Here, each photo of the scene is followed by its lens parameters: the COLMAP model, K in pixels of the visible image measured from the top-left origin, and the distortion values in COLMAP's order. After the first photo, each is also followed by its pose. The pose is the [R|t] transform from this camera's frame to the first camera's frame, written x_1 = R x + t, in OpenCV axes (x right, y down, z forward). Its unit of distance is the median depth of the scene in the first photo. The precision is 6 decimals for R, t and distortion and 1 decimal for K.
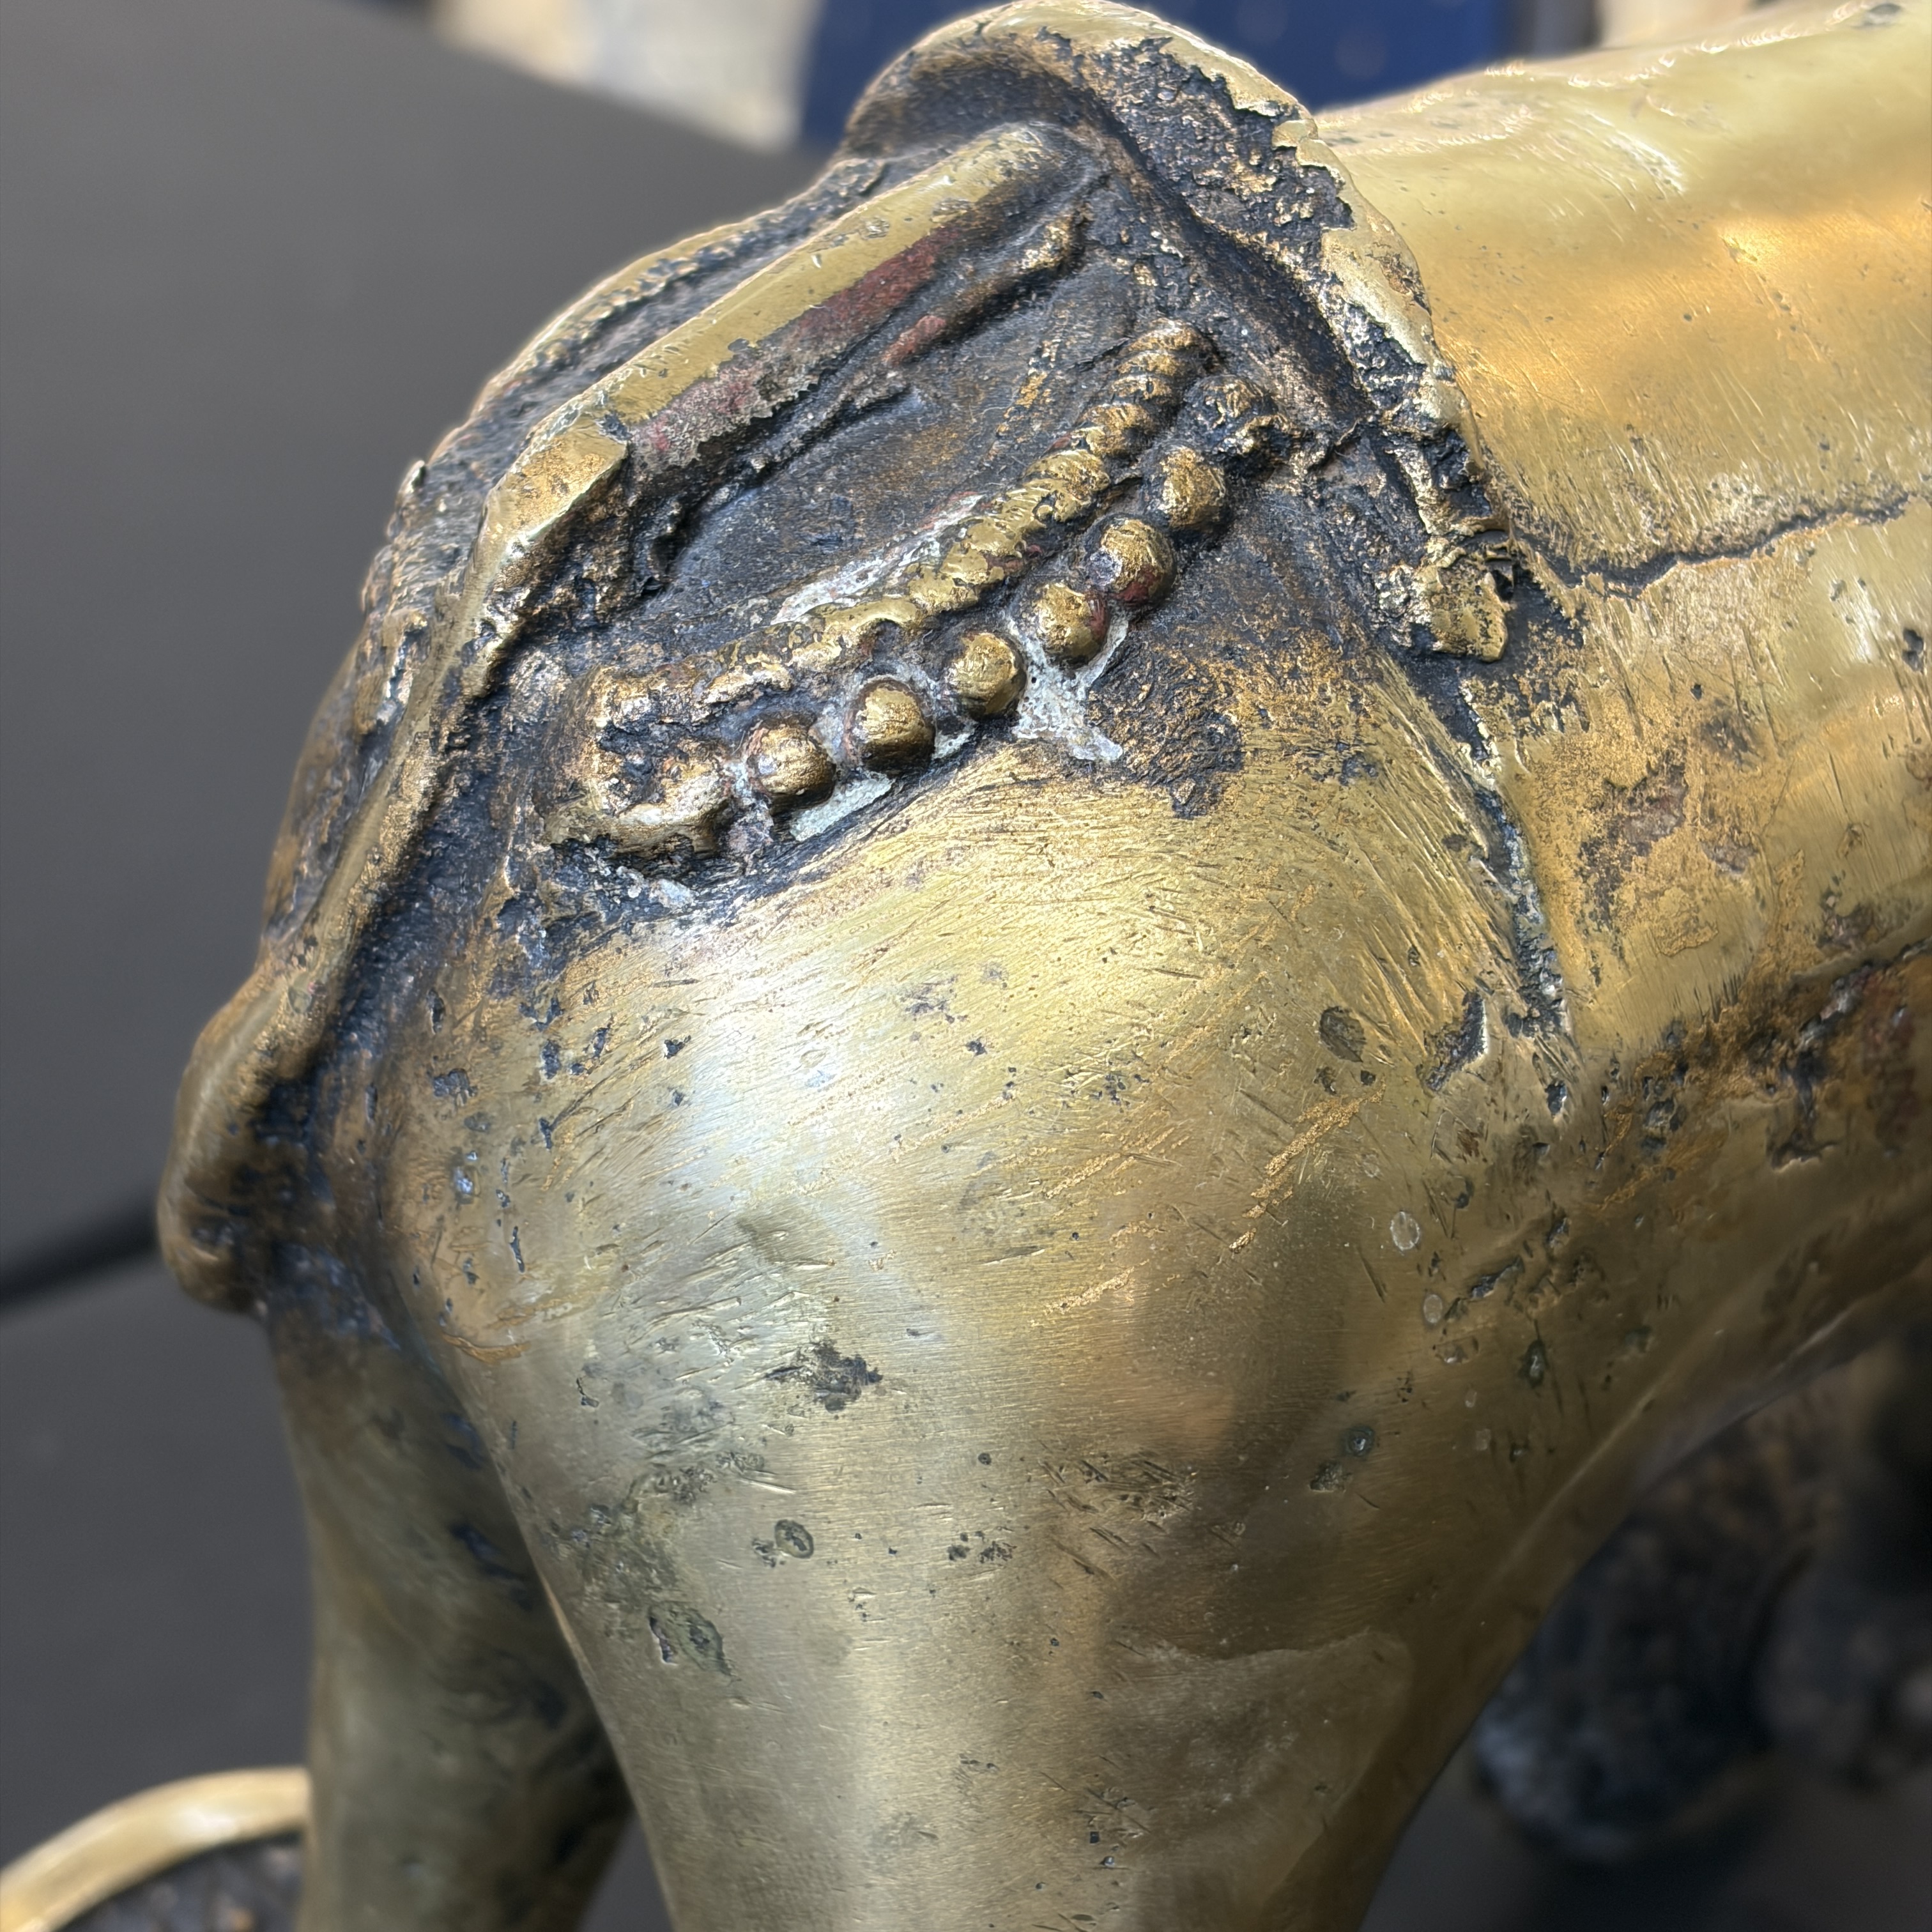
lens RADIAL K [[4024.8, 0, 965.3], [0, 4024.8, 1034.2], [0, 0, 1]] dist [0.267982, -1.335299]
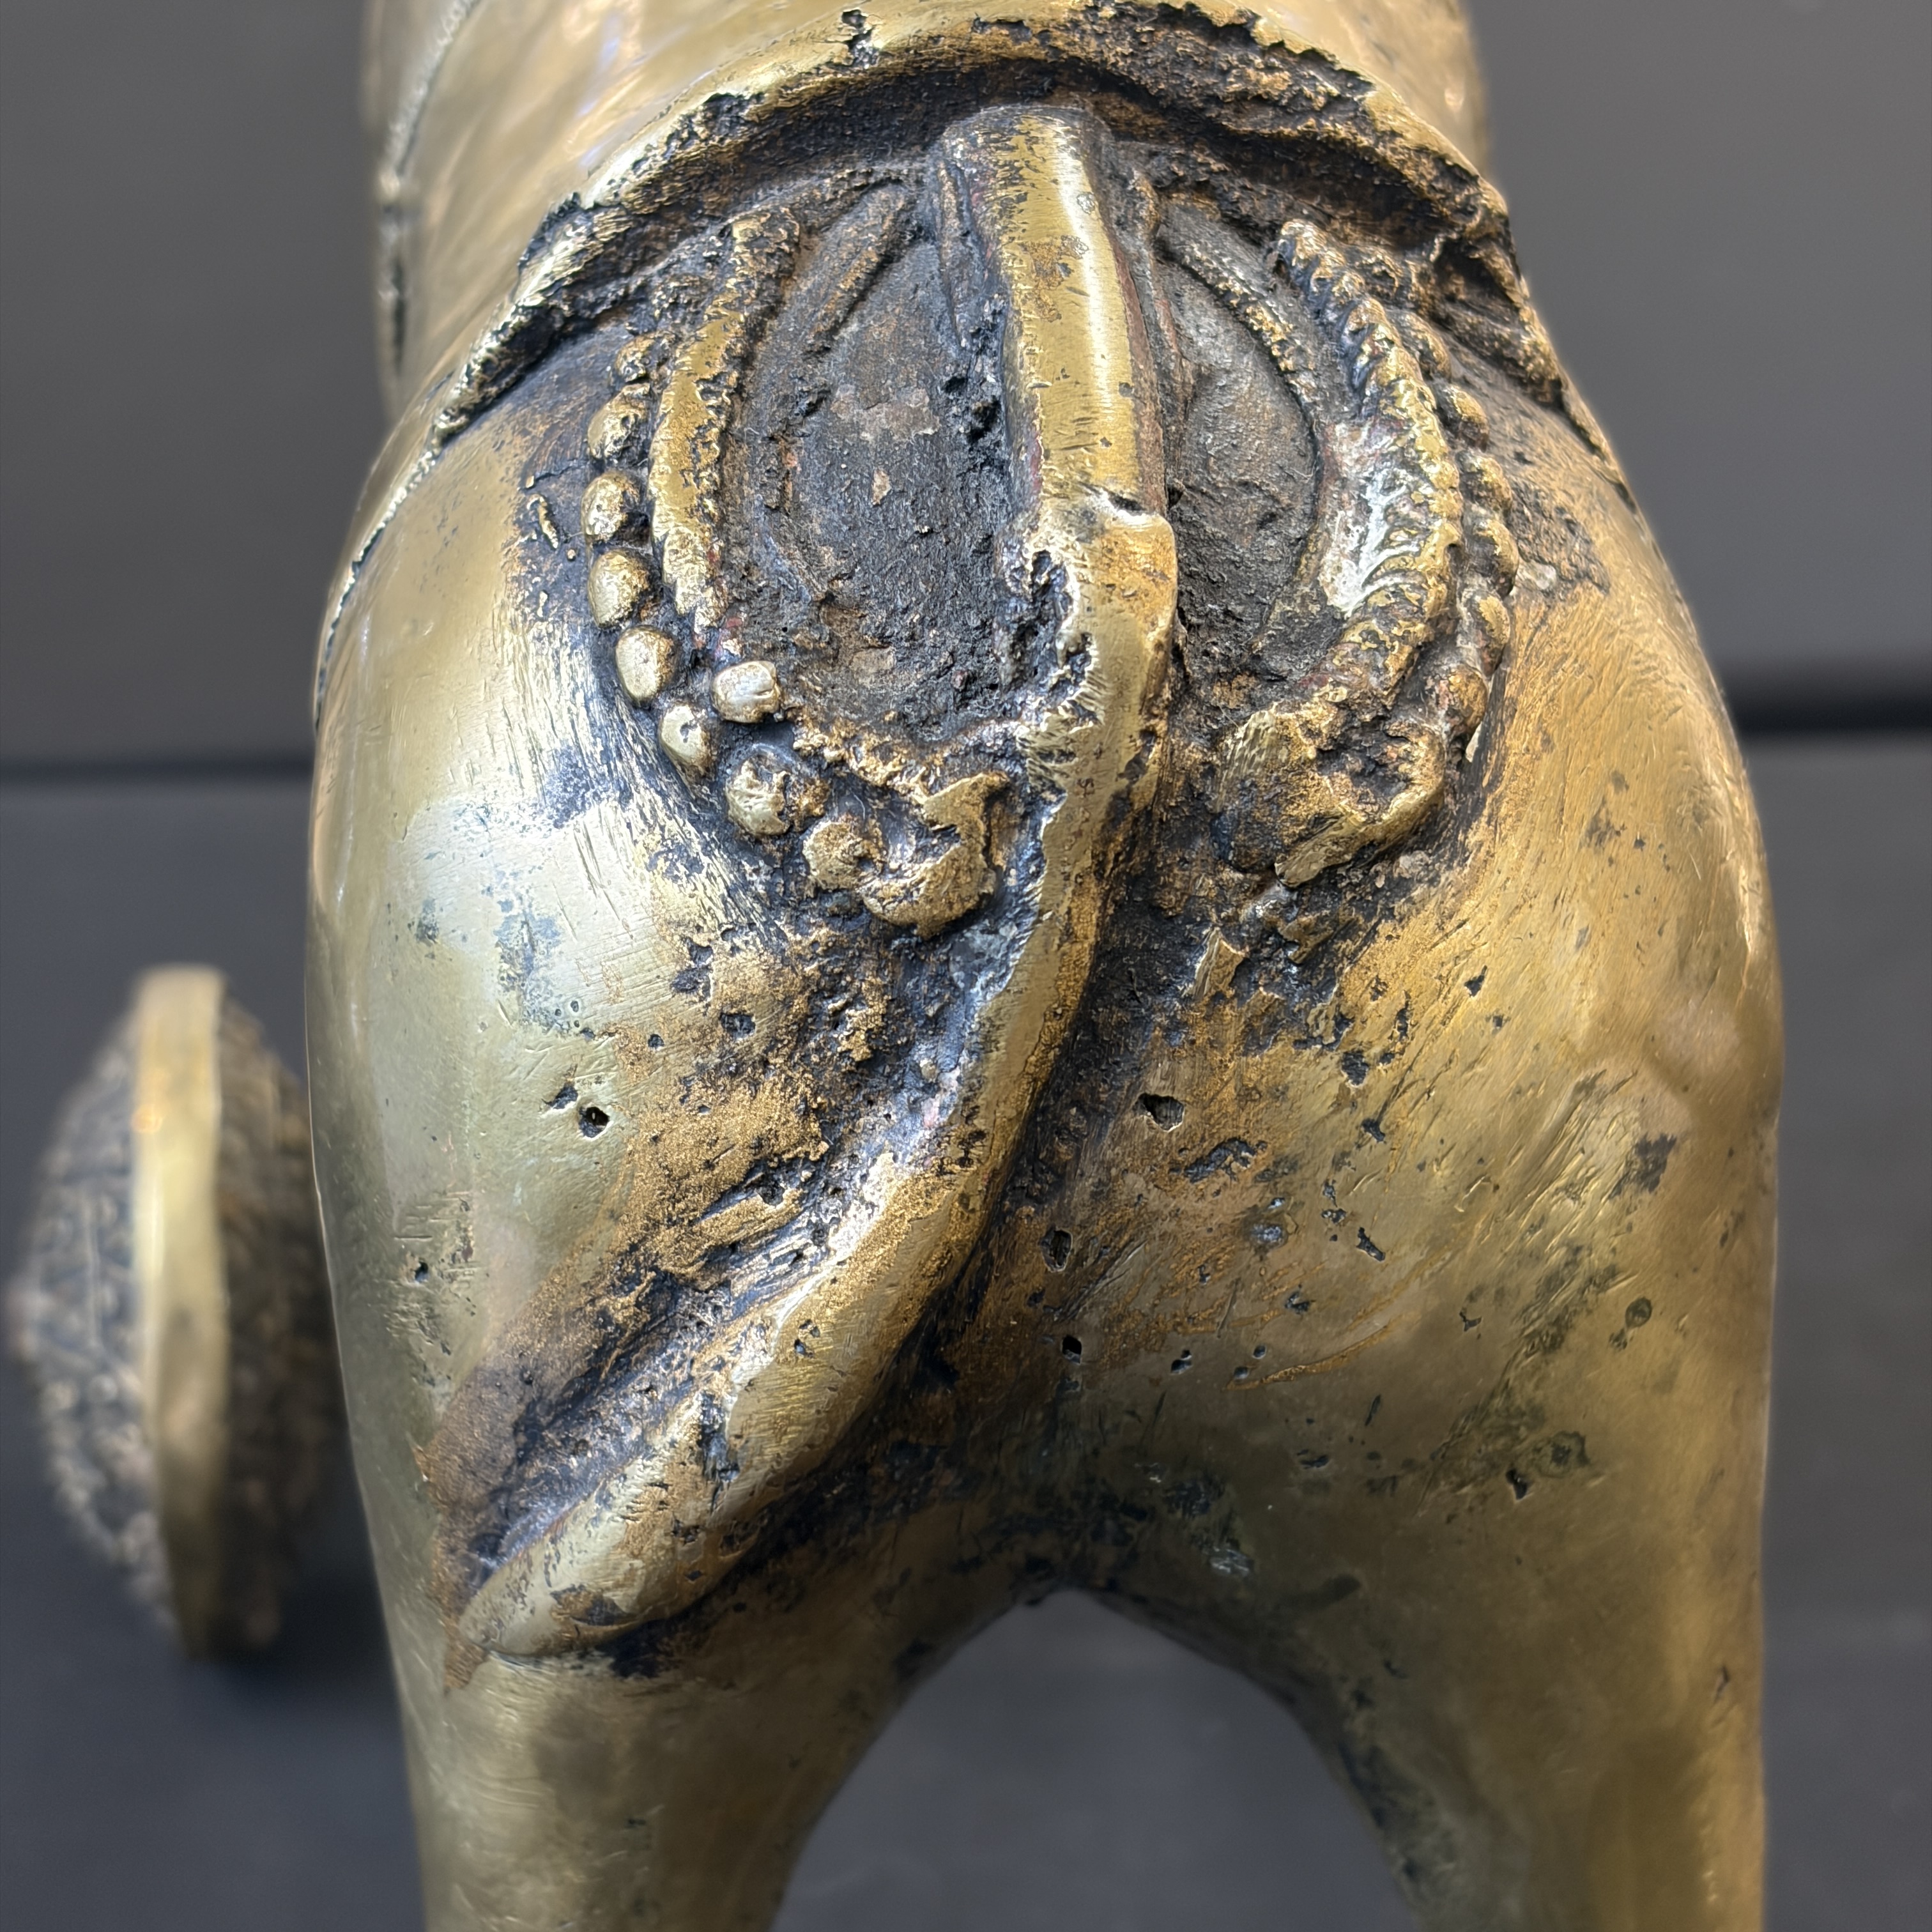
lens RADIAL K [[4024.8, 0, 965.3], [0, 4024.8, 1034.2], [0, 0, 1]] dist [0.267982, -1.335299]
pose [[0.458498, -0.485137, 0.744595, -0.933198], [0.397551, 0.861310, 0.316384, -0.376309], [-0.794817, 0.150953, 0.587775, 0.461858]]
